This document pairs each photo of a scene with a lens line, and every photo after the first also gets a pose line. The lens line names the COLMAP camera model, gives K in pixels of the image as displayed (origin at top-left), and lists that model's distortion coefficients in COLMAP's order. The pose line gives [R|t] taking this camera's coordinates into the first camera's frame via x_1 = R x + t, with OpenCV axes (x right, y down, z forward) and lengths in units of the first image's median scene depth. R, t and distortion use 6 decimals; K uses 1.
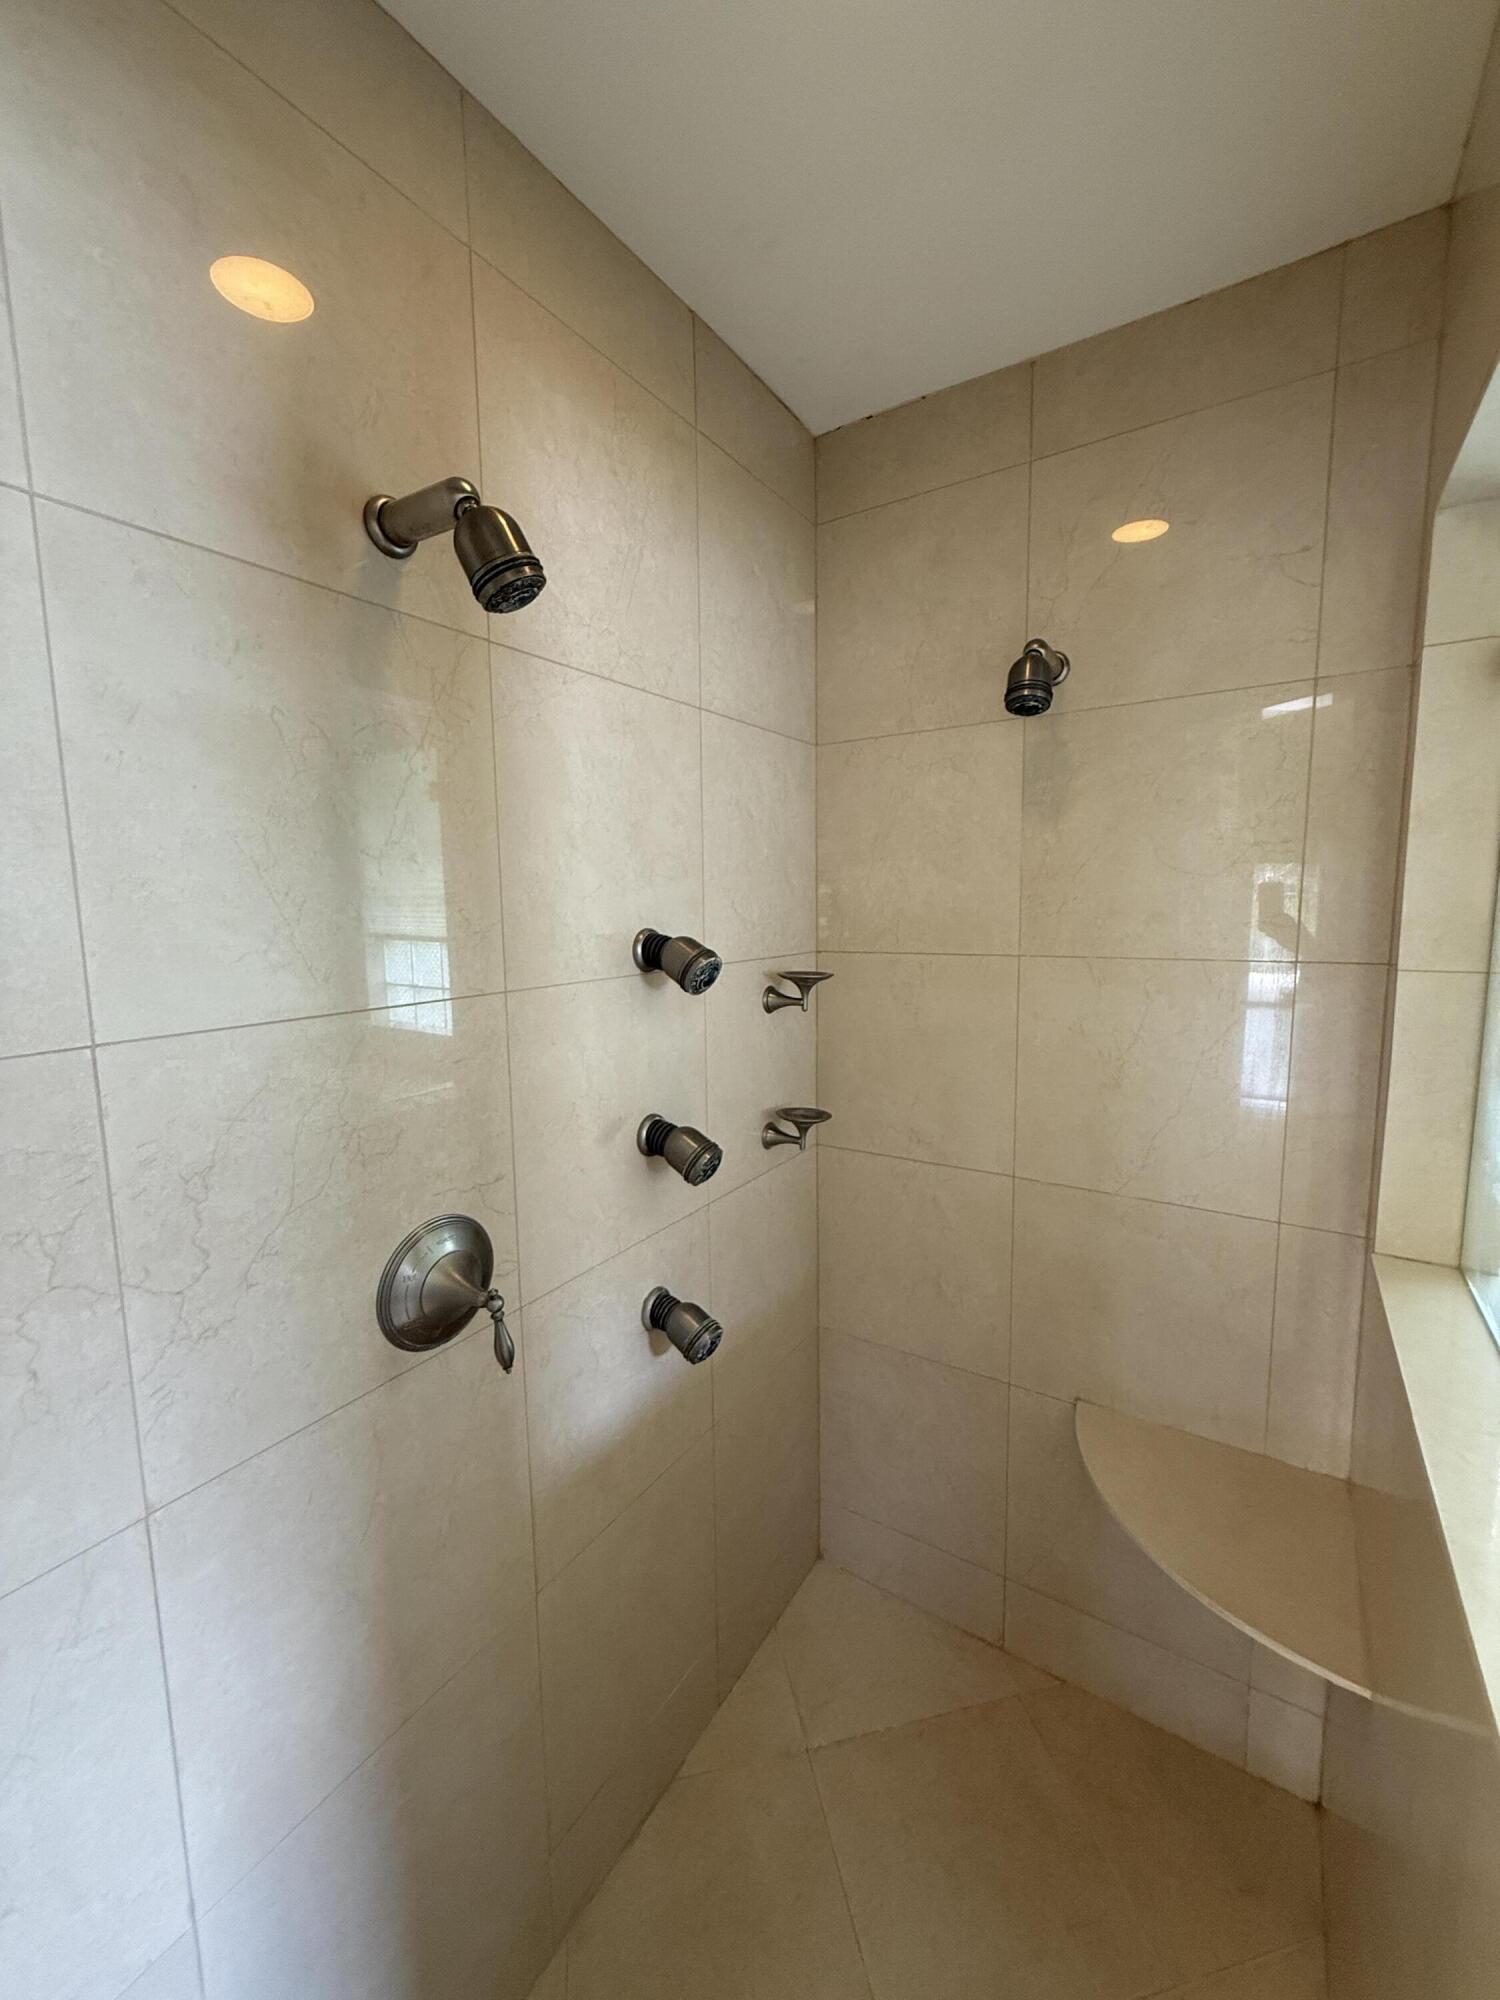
lens RADIAL K [[794.4, 0, 753.8], [0, 794.4, 999.6], [0, 0, 1]] dist [0.000982, -0.000642]
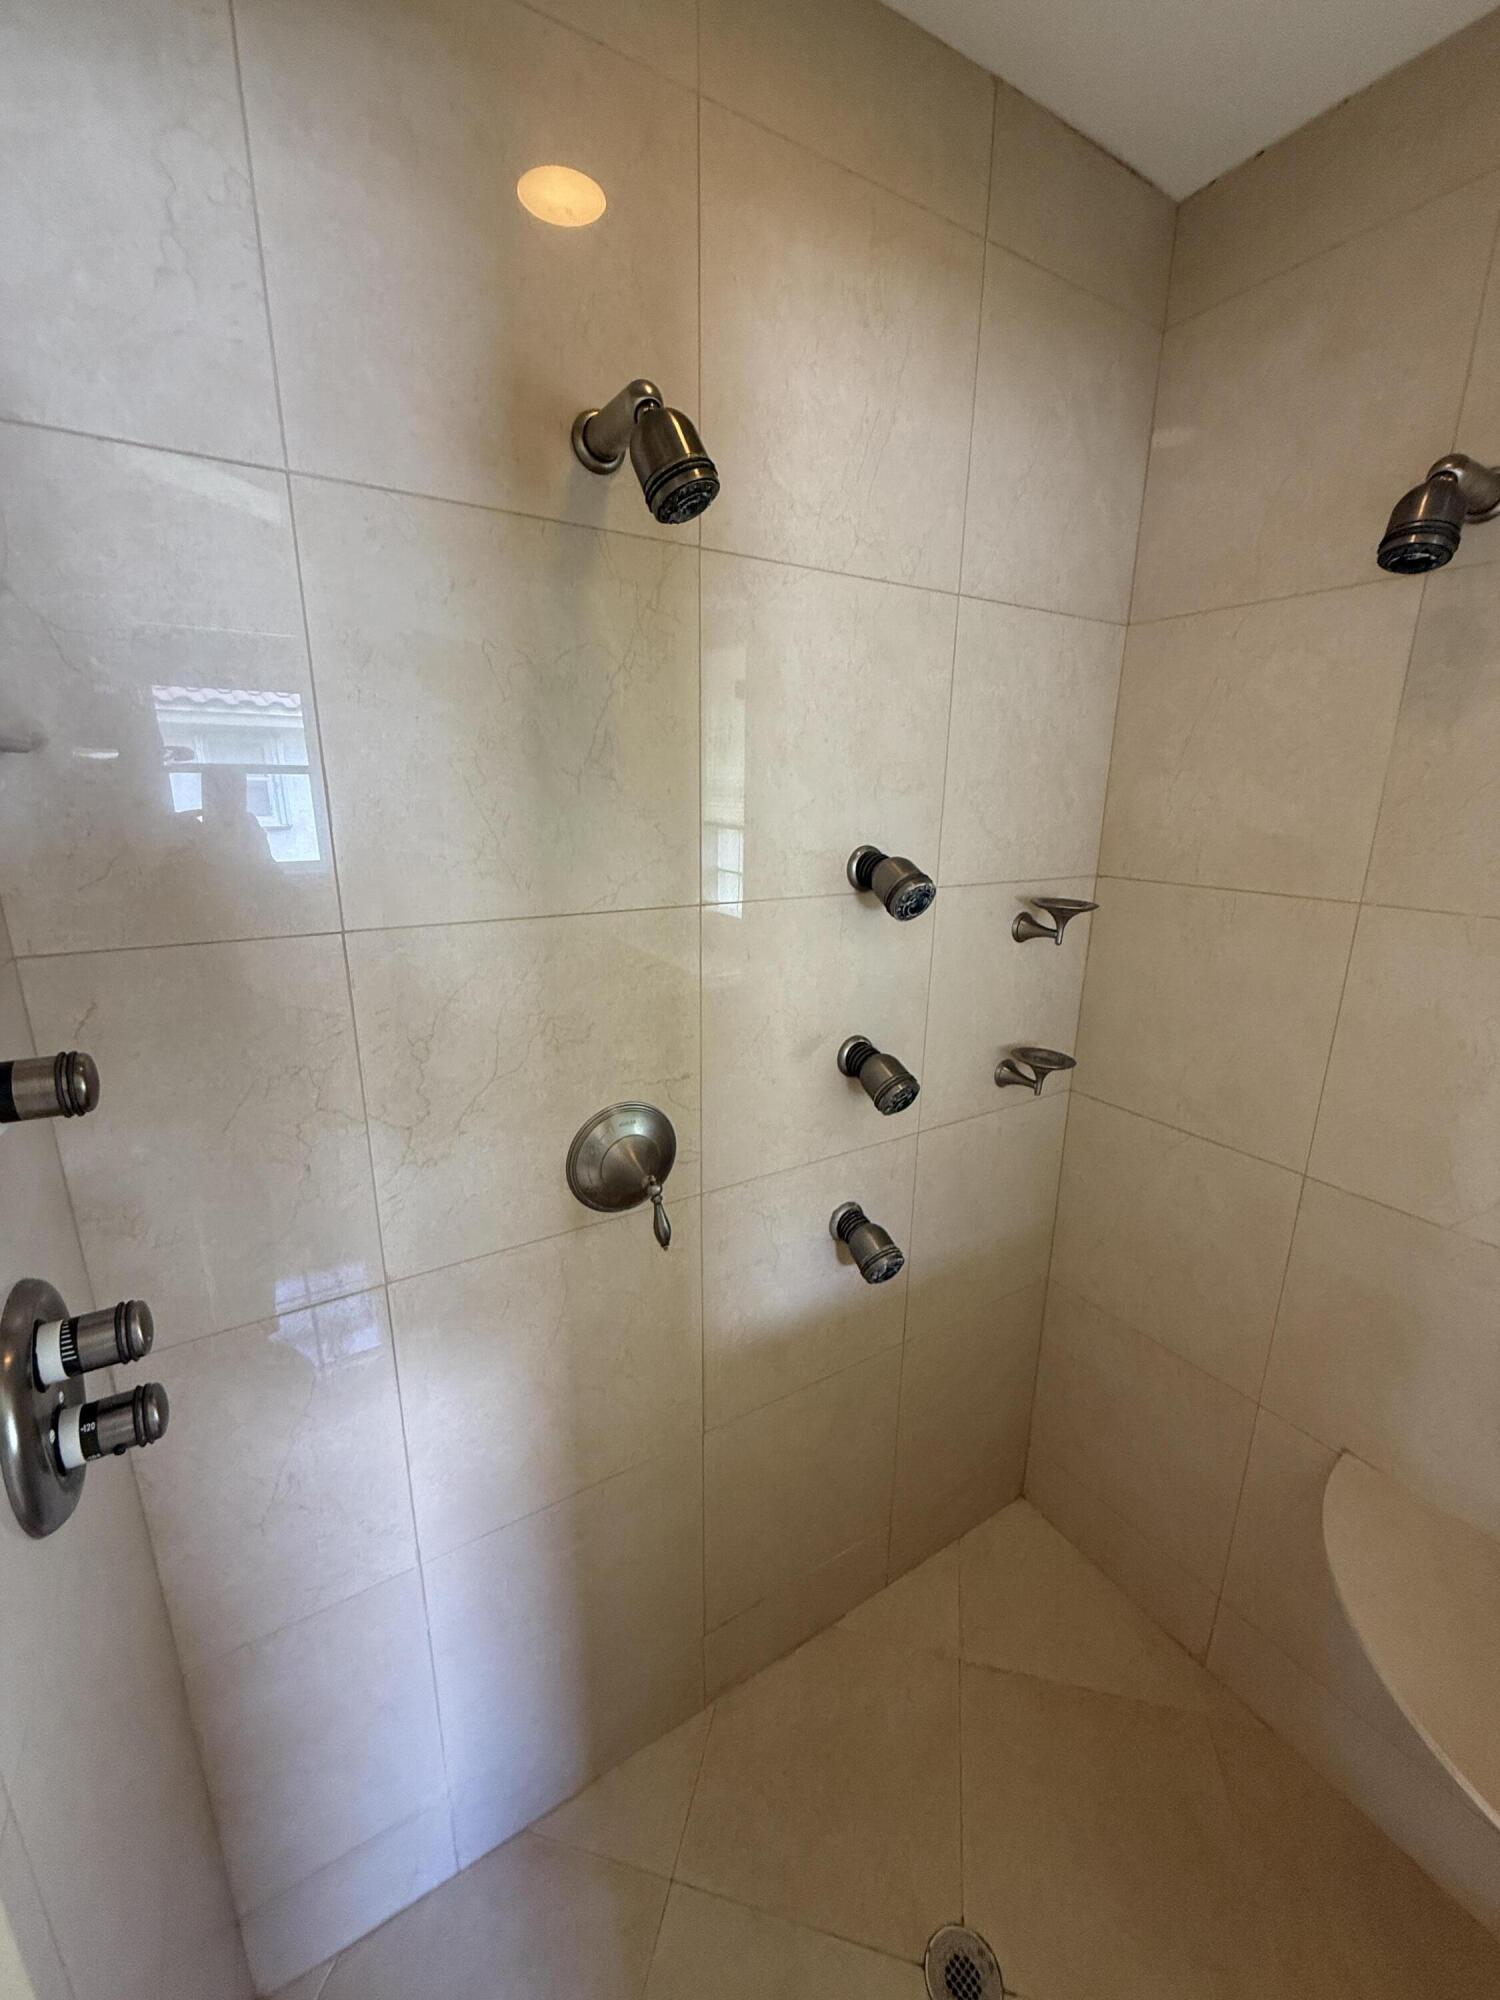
lens RADIAL K [[794.4, 0, 751.9], [0, 794.4, 1000.5], [0, 0, 1]] dist [0.000982, -0.000642]
pose [[0.902480, 0.135120, -0.408990, 0.177090], [-0.077620, 0.984995, 0.154141, -0.047982], [0.423680, -0.107363, 0.899426, 0.070265]]
